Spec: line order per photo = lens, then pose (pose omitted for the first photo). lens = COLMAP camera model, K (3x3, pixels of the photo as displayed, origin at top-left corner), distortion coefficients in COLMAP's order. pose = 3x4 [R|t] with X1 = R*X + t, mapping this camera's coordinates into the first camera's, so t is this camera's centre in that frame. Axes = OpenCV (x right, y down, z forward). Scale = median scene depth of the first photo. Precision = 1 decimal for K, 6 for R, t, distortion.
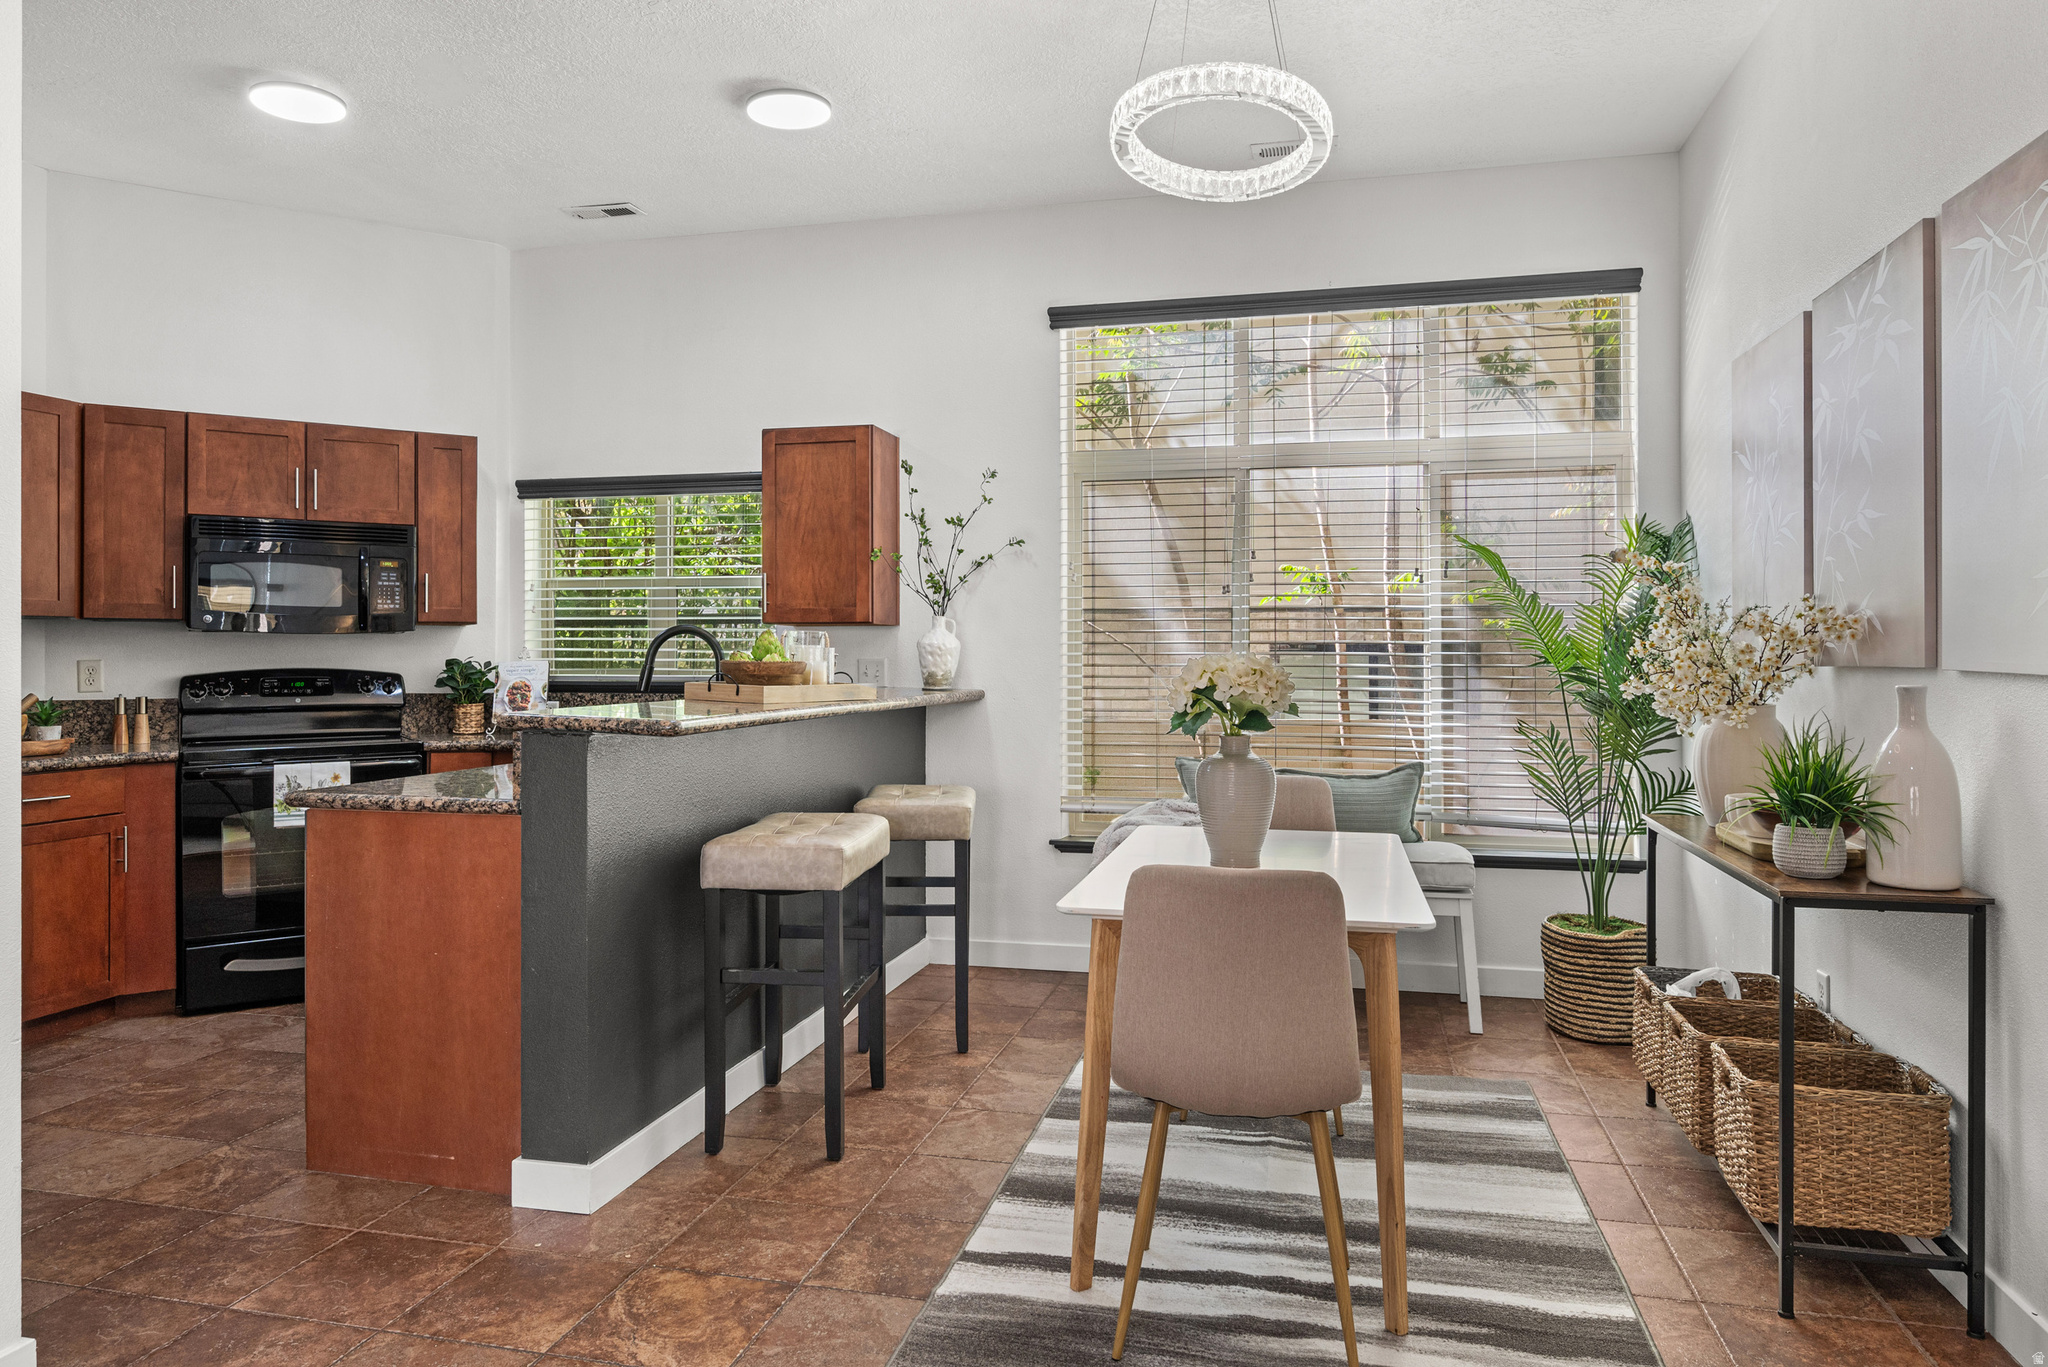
lens RADIAL K [[1292.3, 0, 1025.4], [0, 1292.3, 652.8], [0, 0, 1]] dist [0.007300, -0.004410]
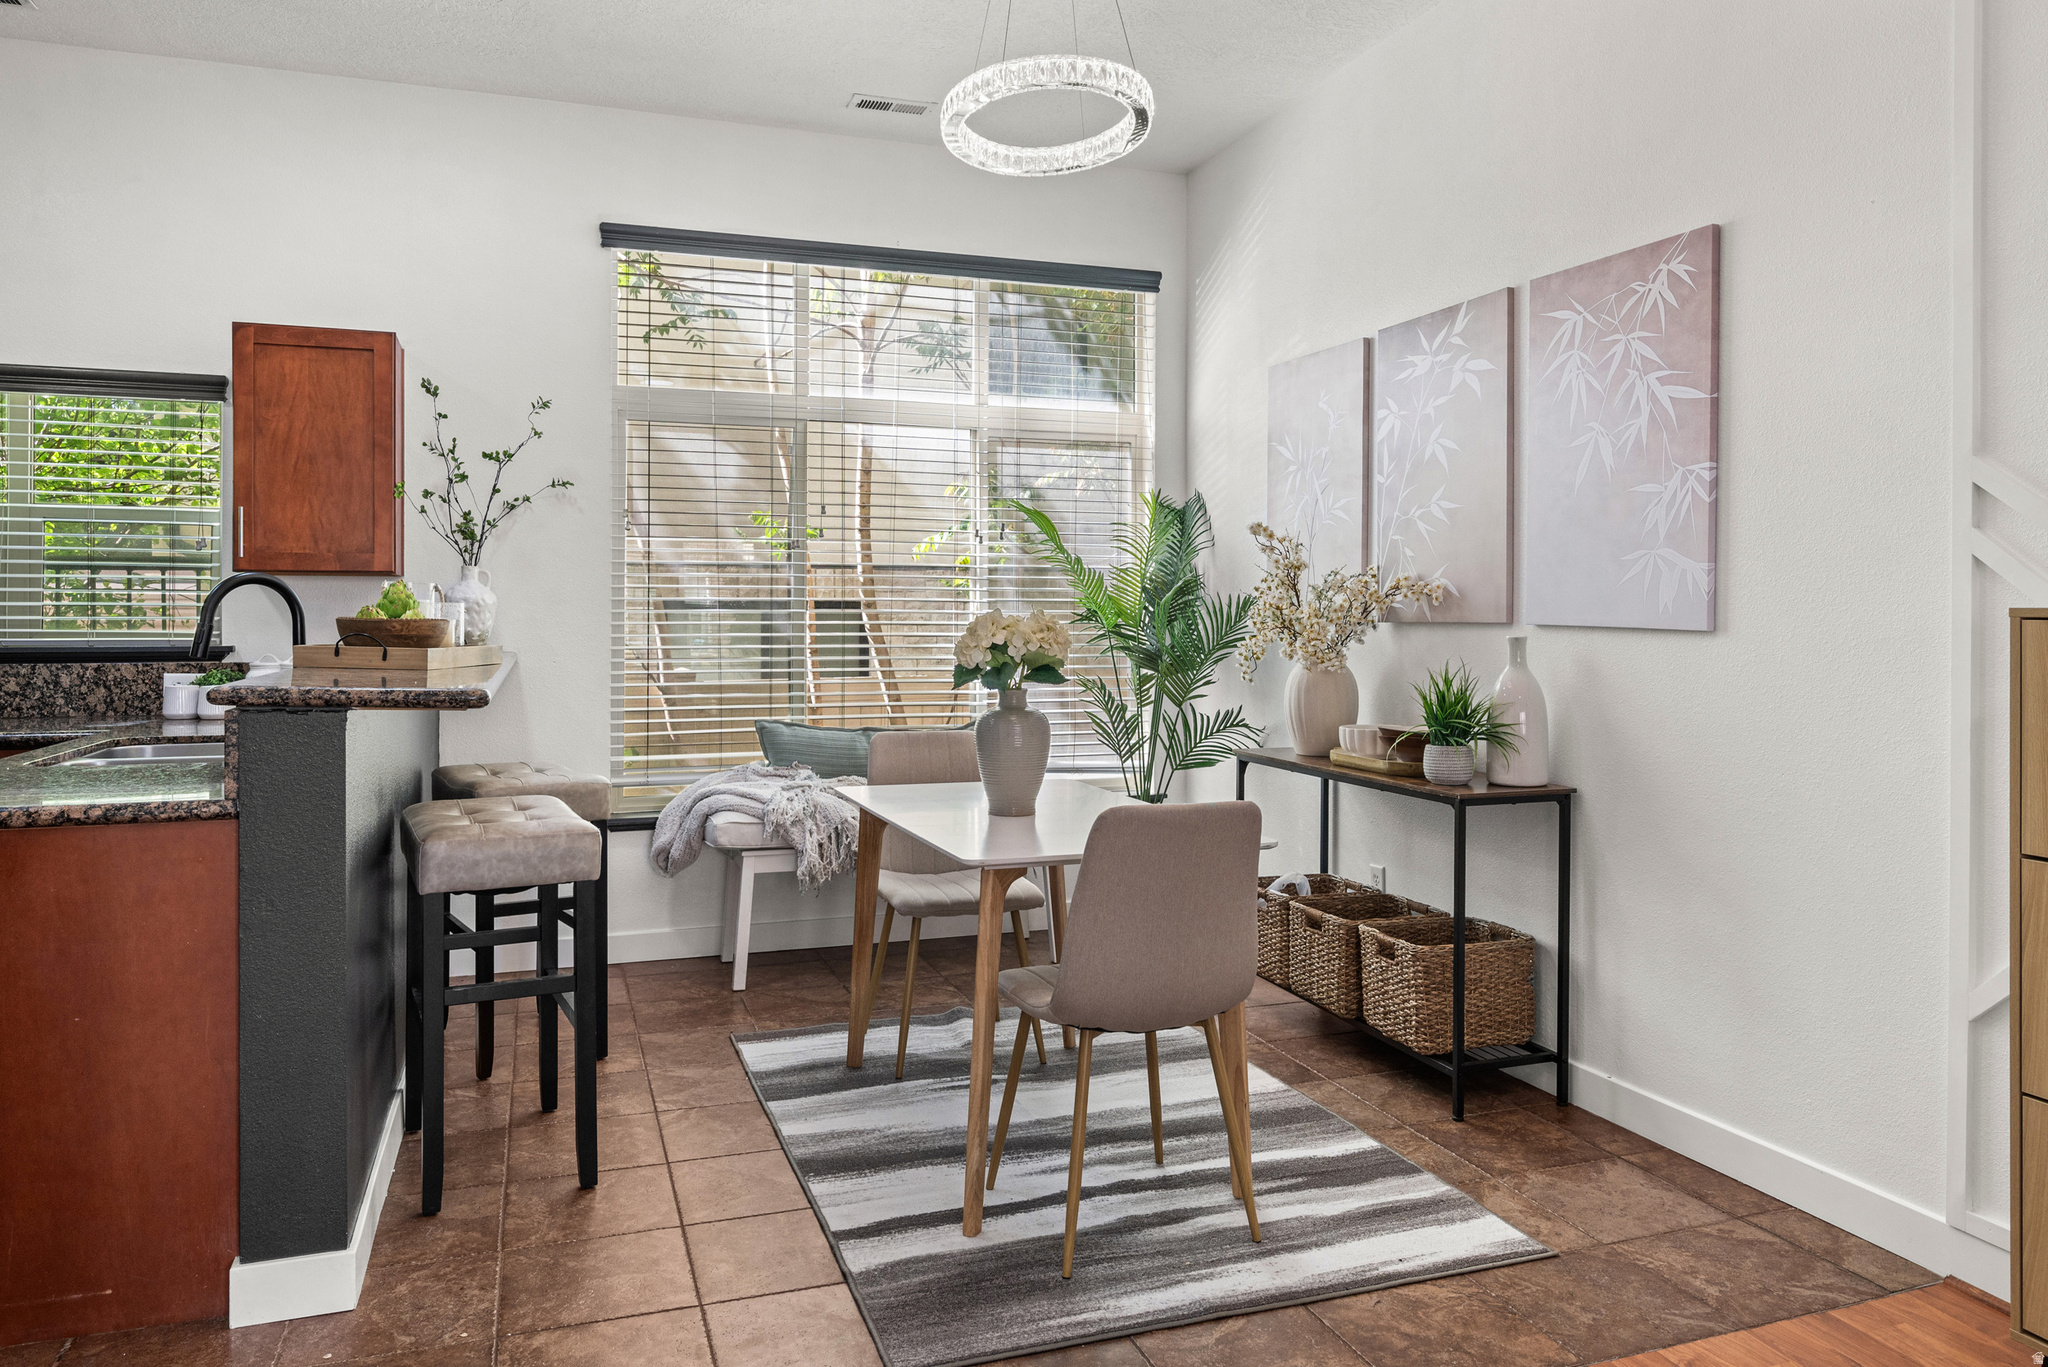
lens RADIAL K [[1397.4, 0, 1032.7], [0, 1397.4, 623.3], [0, 0, 1]] dist [-0.003211, 0.005482]
pose [[0.838711, -0.001826, 0.544574, -0.379243], [-0.002922, 0.999965, 0.007853, 0.001433], [-0.544569, -0.008177, 0.838676, 0.041881]]
